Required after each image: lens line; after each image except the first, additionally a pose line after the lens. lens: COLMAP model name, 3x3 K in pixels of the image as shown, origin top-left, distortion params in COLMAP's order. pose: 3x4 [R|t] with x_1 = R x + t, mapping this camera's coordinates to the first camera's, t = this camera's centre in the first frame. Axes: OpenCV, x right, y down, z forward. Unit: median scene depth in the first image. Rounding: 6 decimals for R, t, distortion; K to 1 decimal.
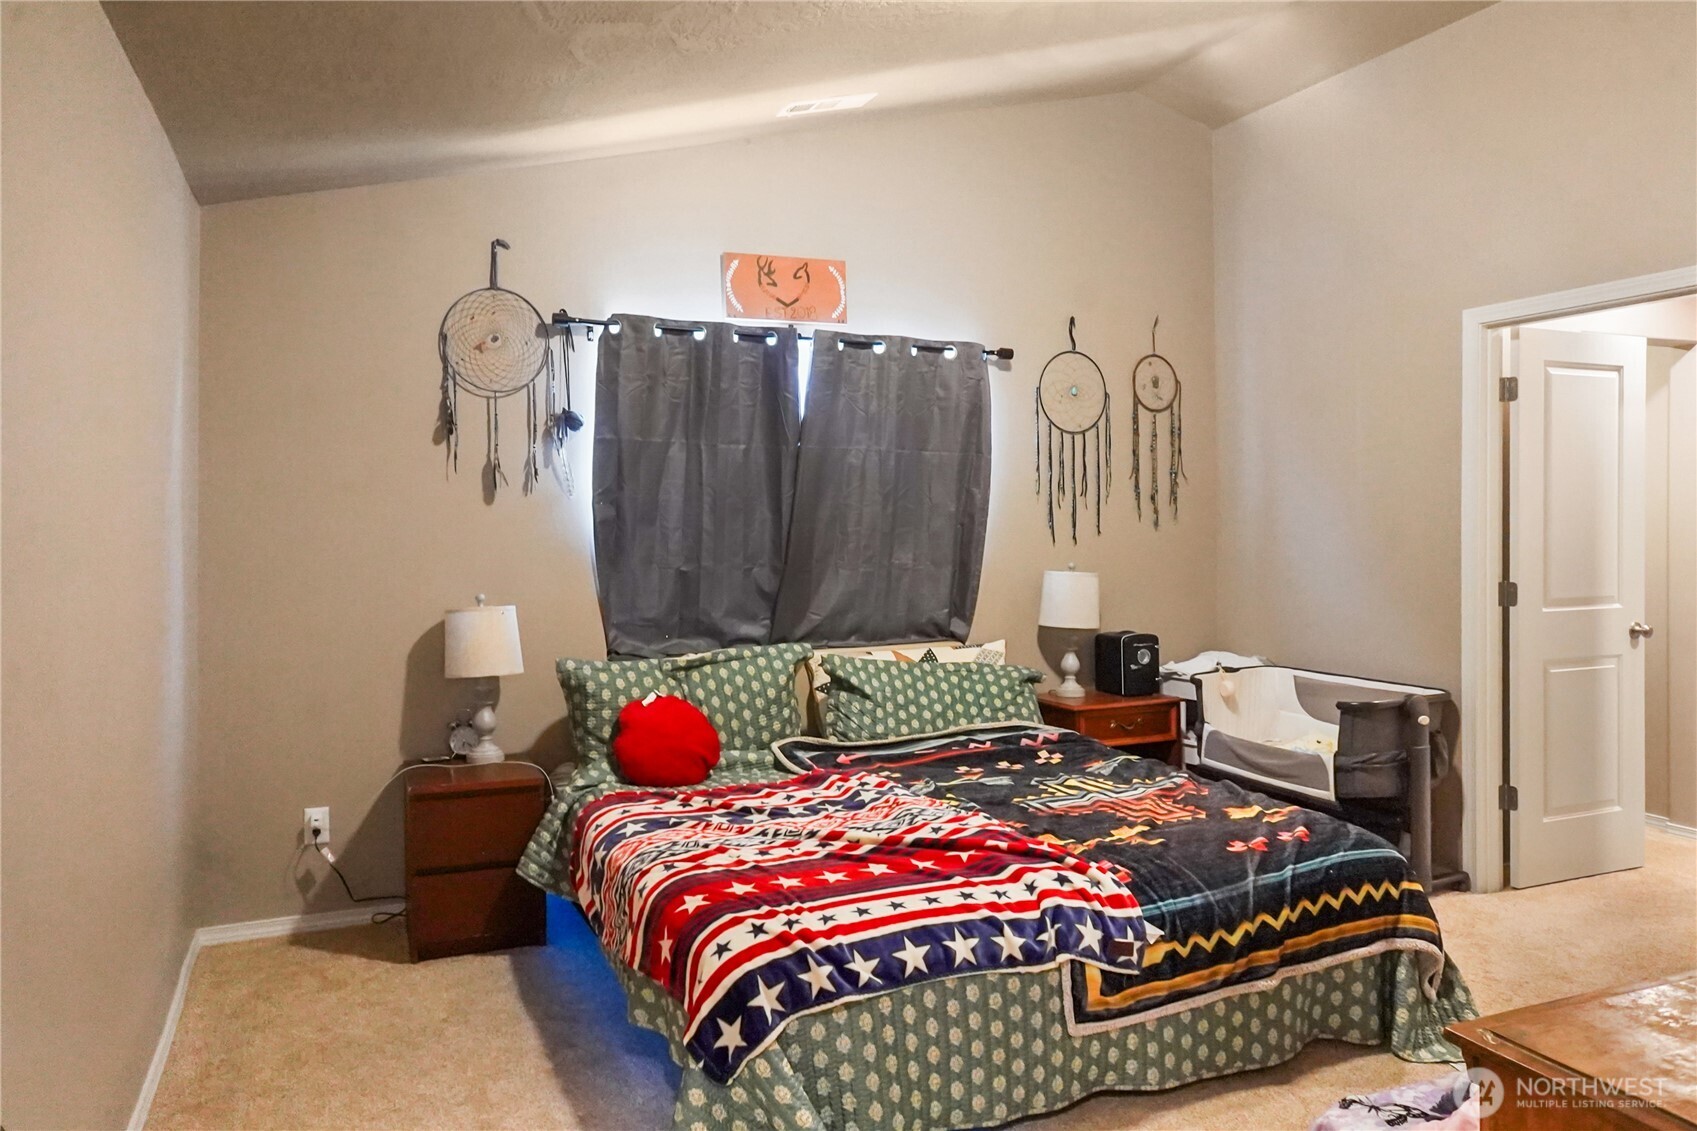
lens RADIAL K [[1172.4, 0, 848.8], [0, 1172.4, 572.1], [0, 0, 1]] dist [-0.061632, 0.093031]
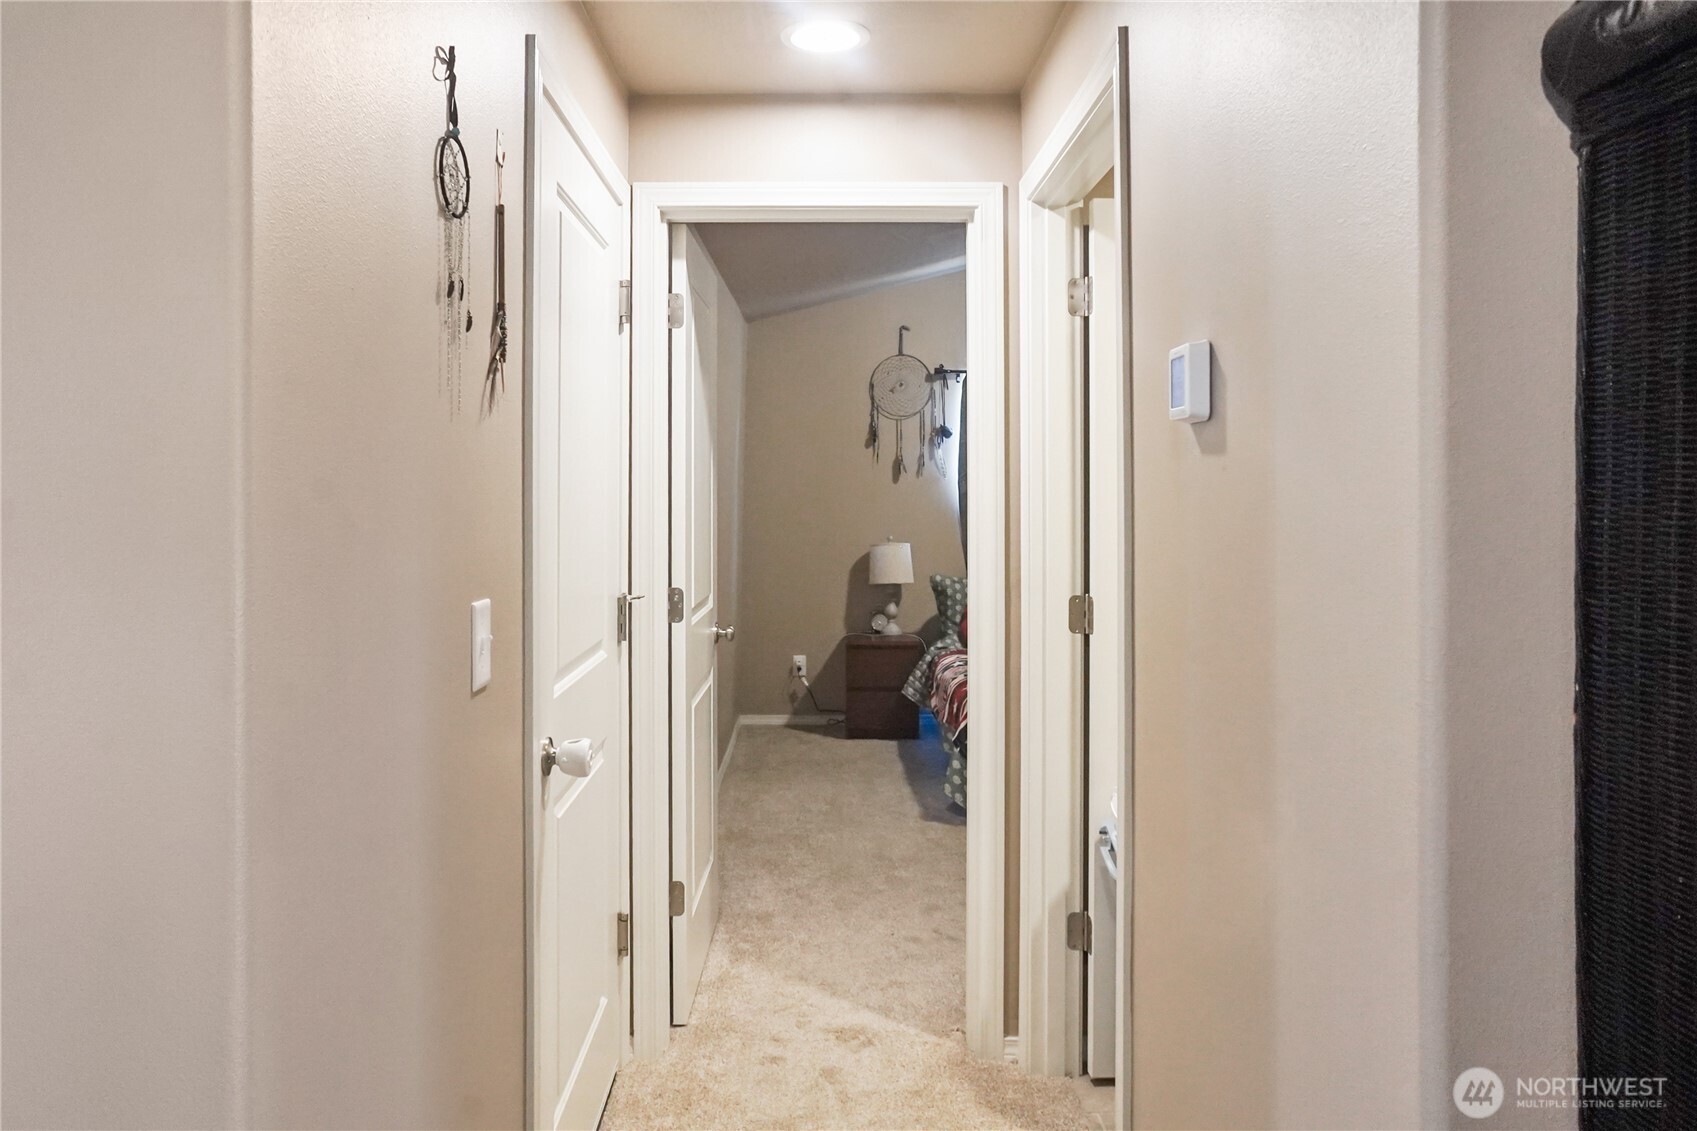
lens RADIAL K [[1172.4, 0, 848.8], [0, 1172.4, 572.1], [0, 0, 1]] dist [-0.061632, 0.093031]
pose [[0.921982, 0.026911, -0.386297, 0.296786], [-0.017070, 0.999437, 0.028883, 0.023607], [0.386857, -0.020035, 0.921922, -0.613980]]
